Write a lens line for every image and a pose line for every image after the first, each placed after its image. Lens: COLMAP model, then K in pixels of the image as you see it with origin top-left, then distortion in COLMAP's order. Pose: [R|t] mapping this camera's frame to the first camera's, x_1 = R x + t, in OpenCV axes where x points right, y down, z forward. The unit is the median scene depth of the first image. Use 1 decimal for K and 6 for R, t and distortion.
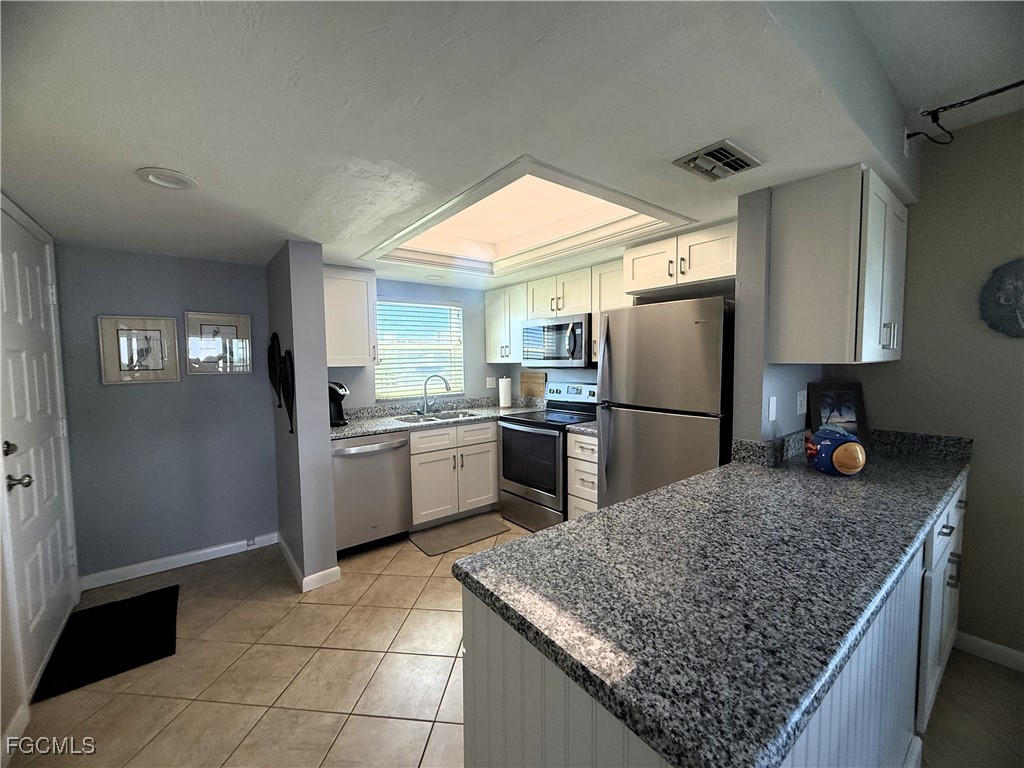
lens RADIAL K [[407.9, 0, 510.3], [0, 407.9, 383.9], [0, 0, 1]] dist [0.000178, -0.000074]
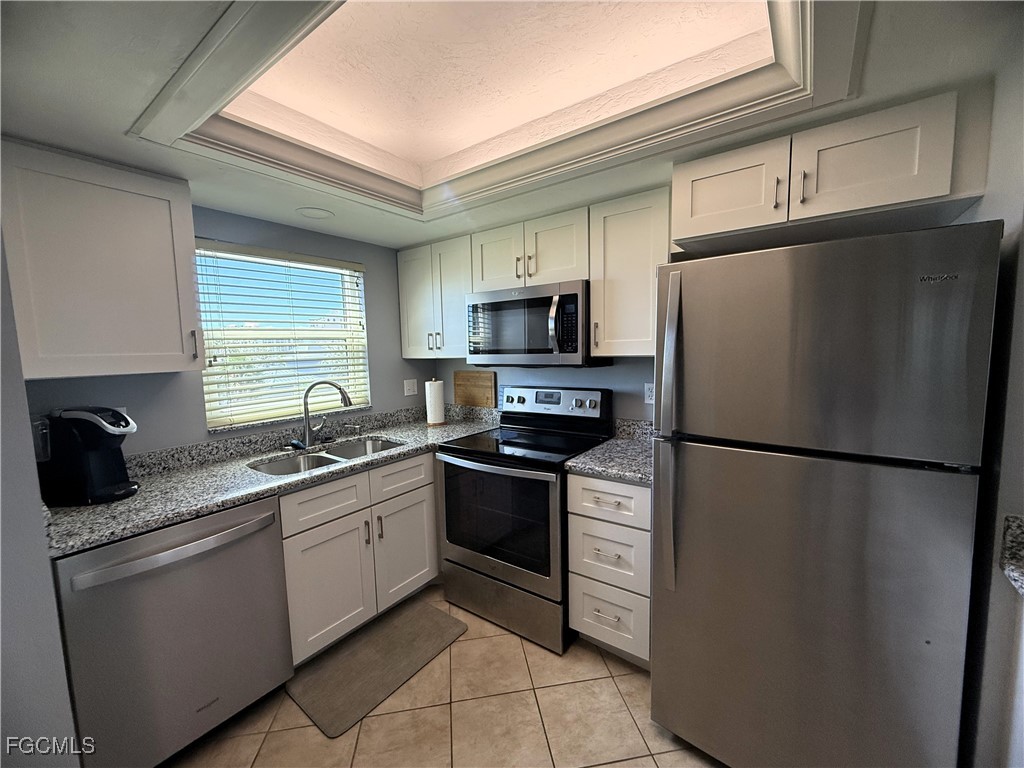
lens RADIAL K [[407.9, 0, 510.3], [0, 407.9, 383.9], [0, 0, 1]] dist [0.000178, -0.000074]
pose [[0.962626, -0.033455, 0.268760, -0.084944], [0.026530, 0.999217, 0.029359, -0.029511], [-0.269532, -0.021132, 0.962760, 0.368667]]
